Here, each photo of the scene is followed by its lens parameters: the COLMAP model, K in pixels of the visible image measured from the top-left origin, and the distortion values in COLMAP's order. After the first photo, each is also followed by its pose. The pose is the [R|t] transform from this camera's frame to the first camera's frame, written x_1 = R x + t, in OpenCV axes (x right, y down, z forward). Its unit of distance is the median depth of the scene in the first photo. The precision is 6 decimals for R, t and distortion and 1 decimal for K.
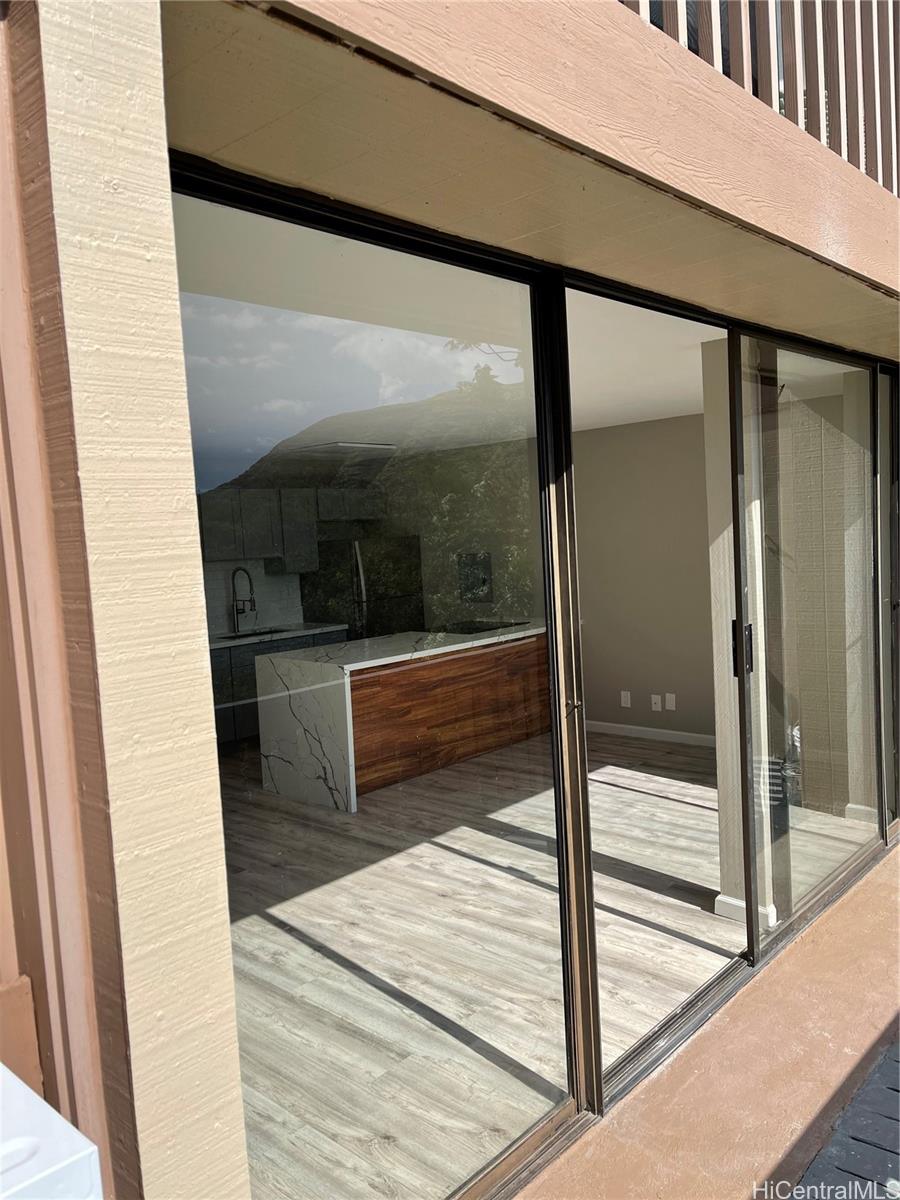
lens RADIAL K [[918.9, 0, 450.3], [0, 918.9, 583.0], [0, 0, 1]] dist [0.048851, -0.003228]
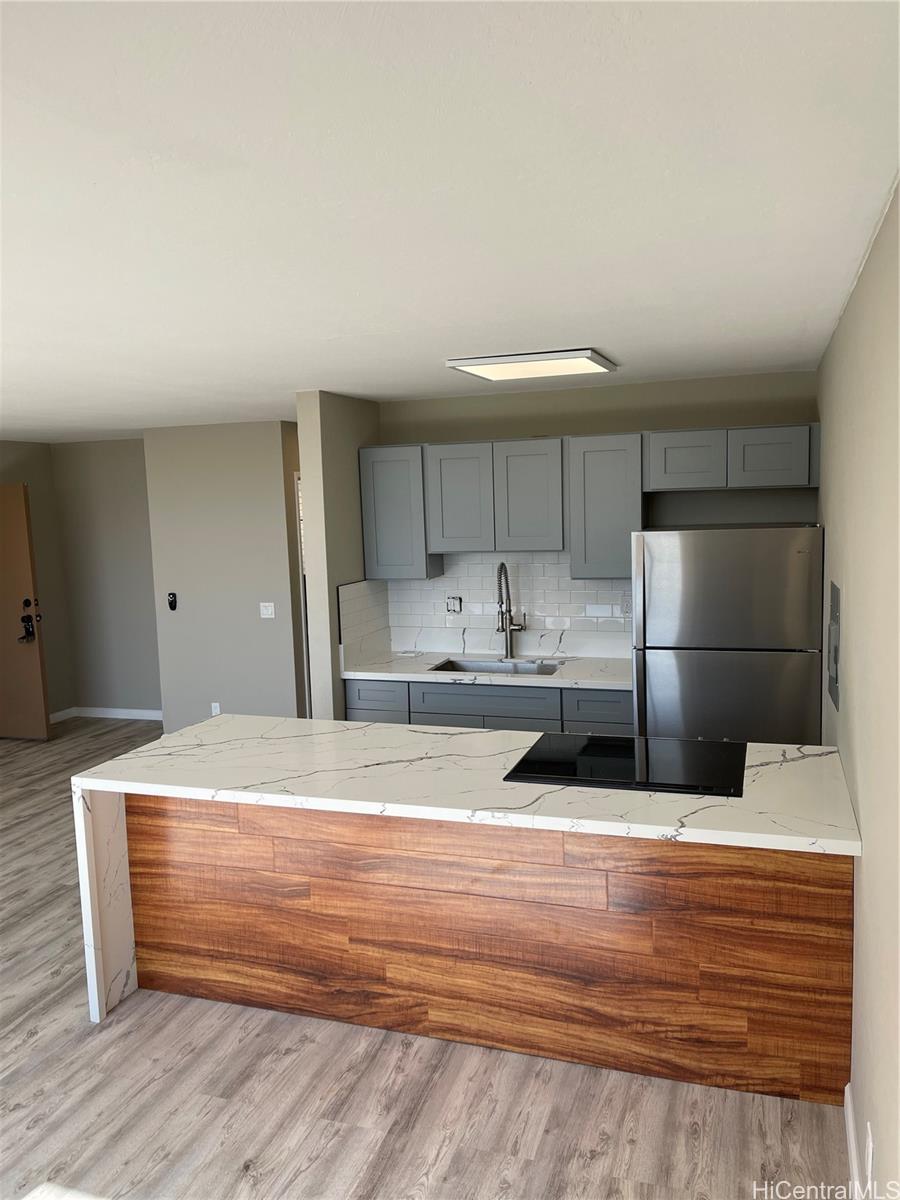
lens RADIAL K [[922.4, 0, 450.0], [0, 922.4, 600.0], [0, 0, 1]] dist [0.033964, -0.001686]
pose [[0.403408, 0.145367, -0.903399, 0.476435], [-0.042957, 0.989220, 0.139994, -0.108937], [0.914011, -0.017667, 0.405304, 0.951478]]
